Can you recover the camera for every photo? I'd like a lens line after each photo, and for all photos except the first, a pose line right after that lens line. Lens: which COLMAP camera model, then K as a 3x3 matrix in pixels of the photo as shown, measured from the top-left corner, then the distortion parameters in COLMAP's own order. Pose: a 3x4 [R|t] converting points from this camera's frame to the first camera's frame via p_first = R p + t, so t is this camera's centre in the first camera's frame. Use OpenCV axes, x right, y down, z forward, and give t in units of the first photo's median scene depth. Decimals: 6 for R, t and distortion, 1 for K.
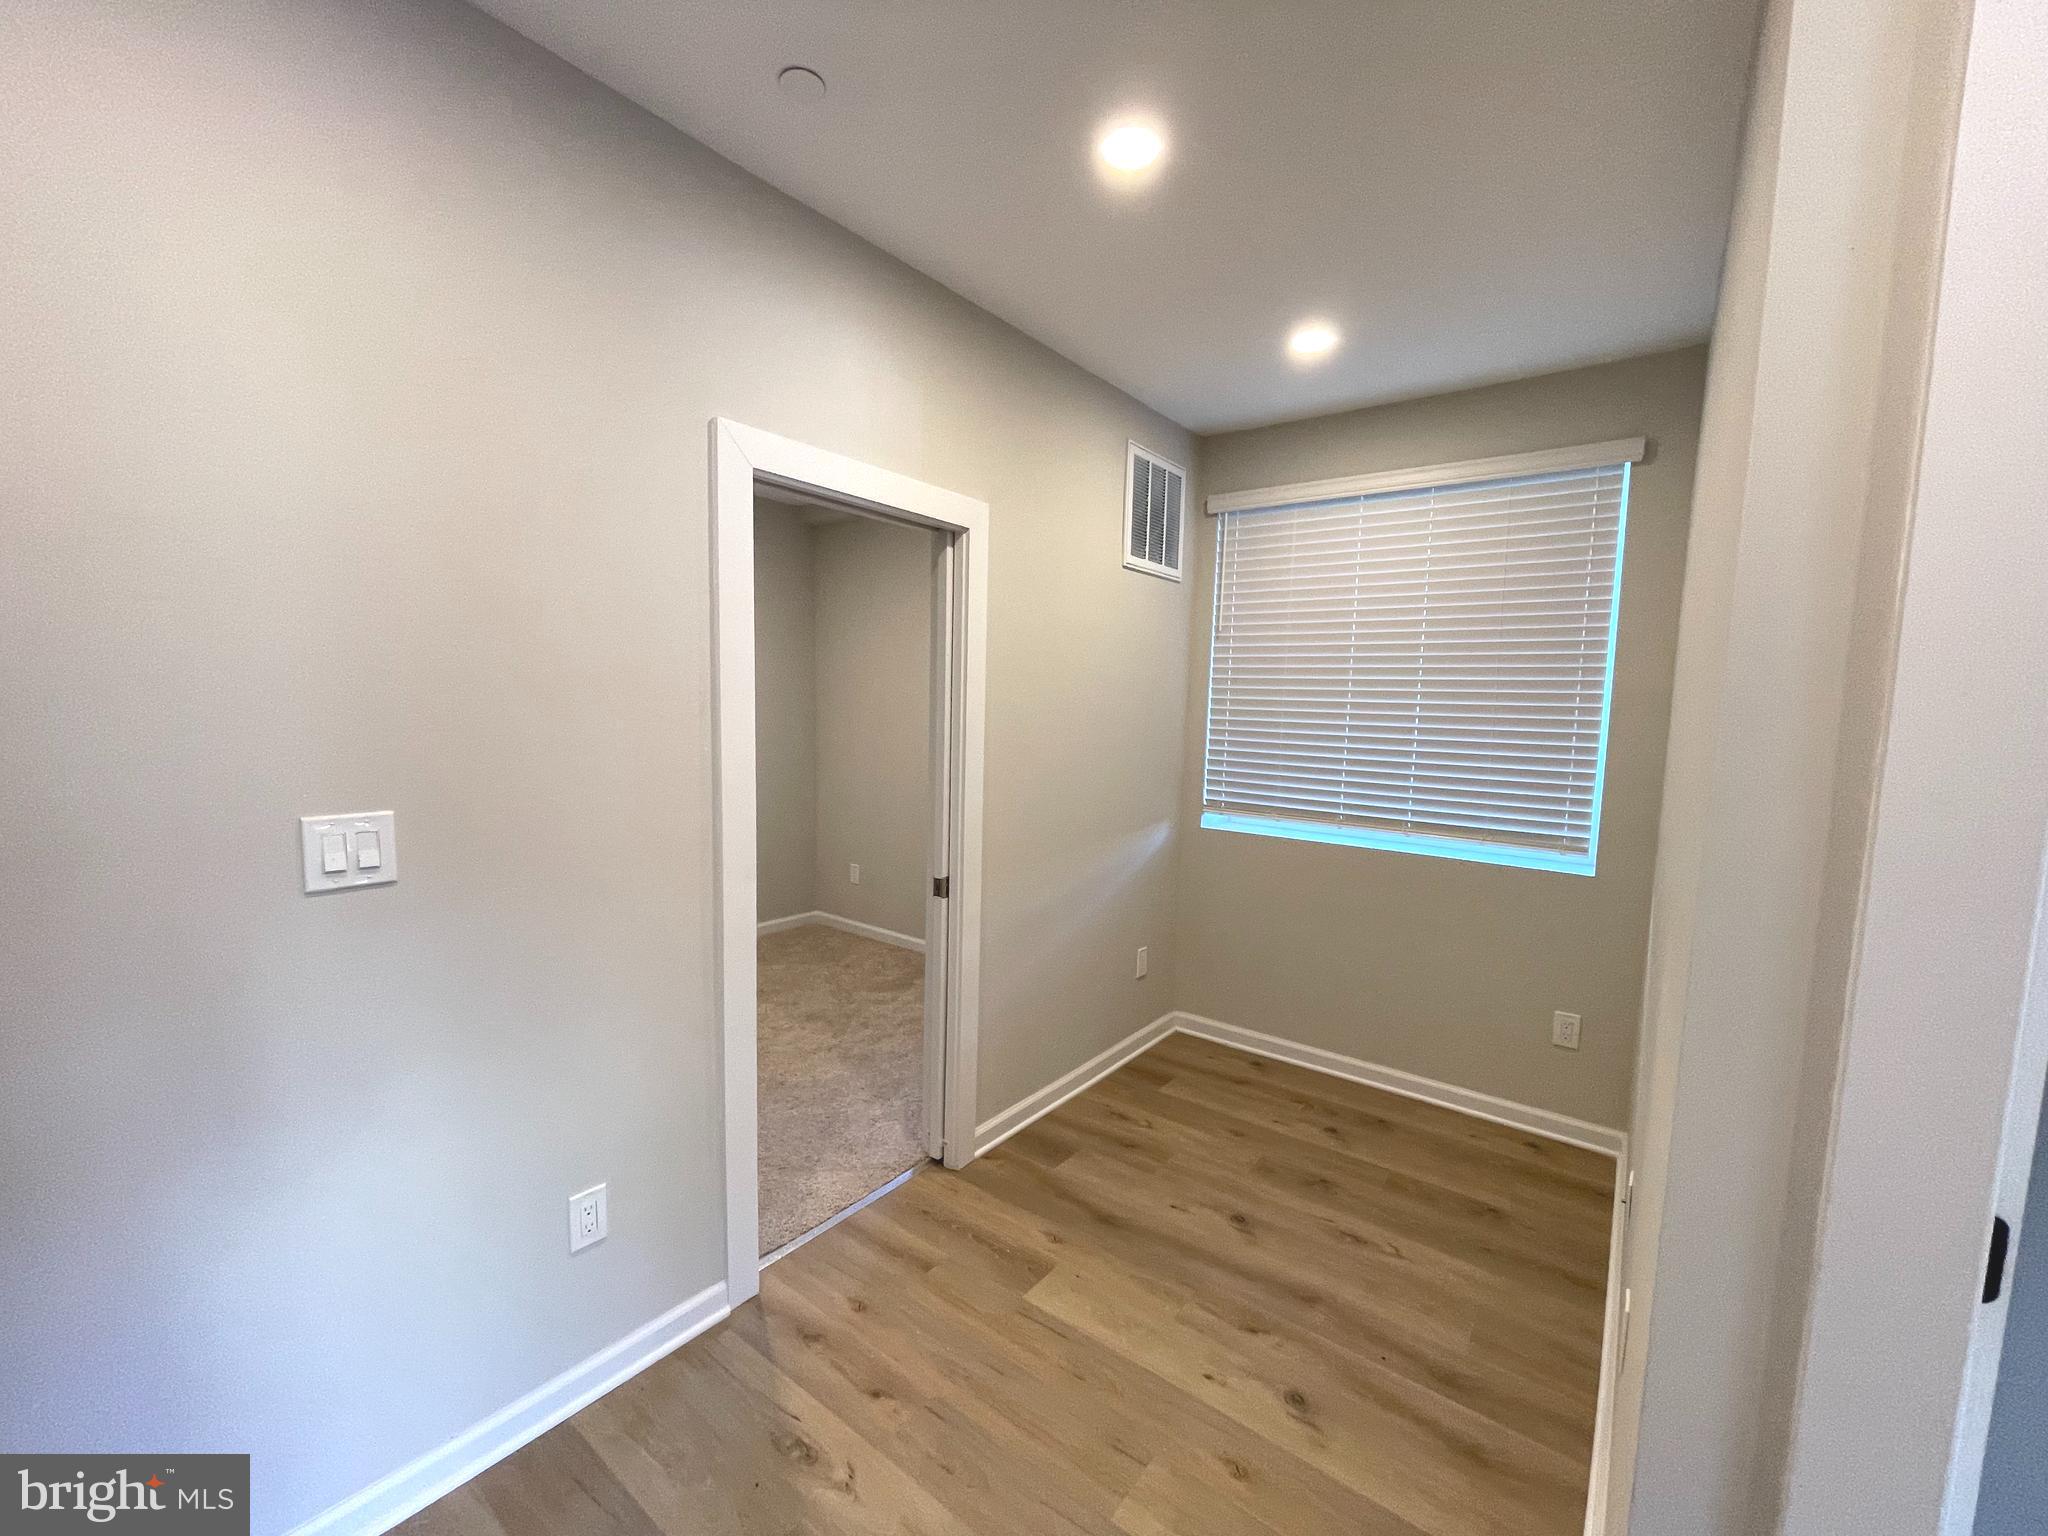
lens RADIAL K [[819.8, 0, 1025.1], [0, 819.8, 765.4], [0, 0, 1]] dist [-0.008812, 0.000507]
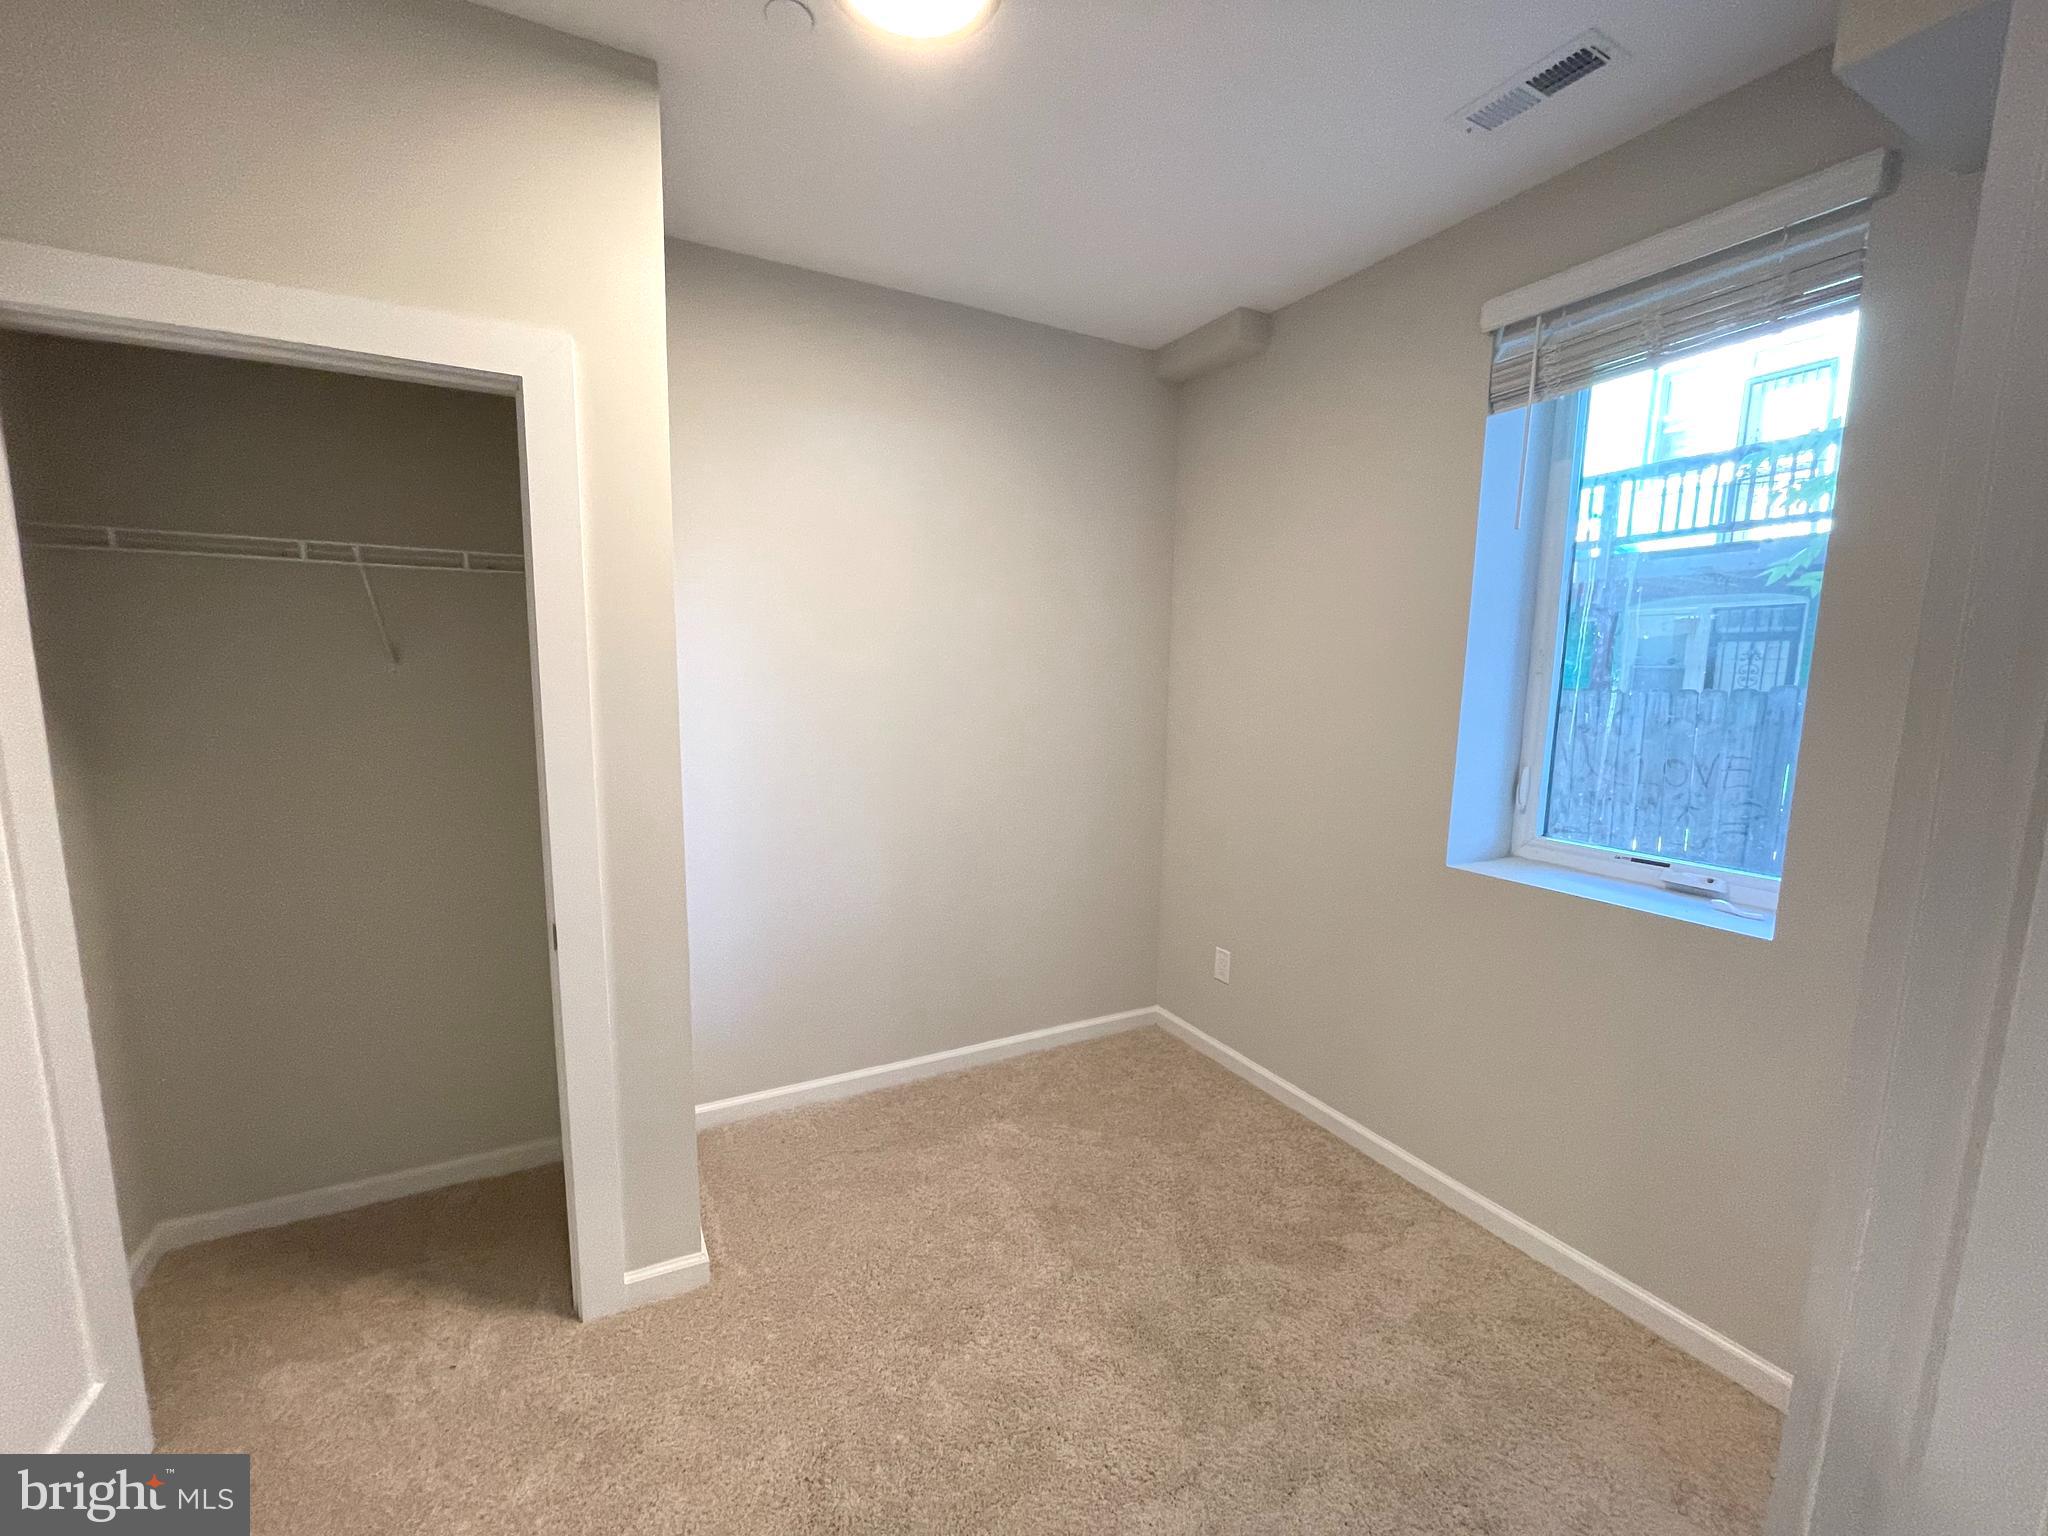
lens RADIAL K [[819.8, 0, 1020.9], [0, 819.8, 779.4], [0, 0, 1]] dist [-0.008812, 0.000507]
pose [[0.909853, 0.040518, -0.412948, -0.127888], [-0.030724, 0.999068, 0.030332, -0.024103], [0.413792, -0.014910, 0.910249, 0.497715]]
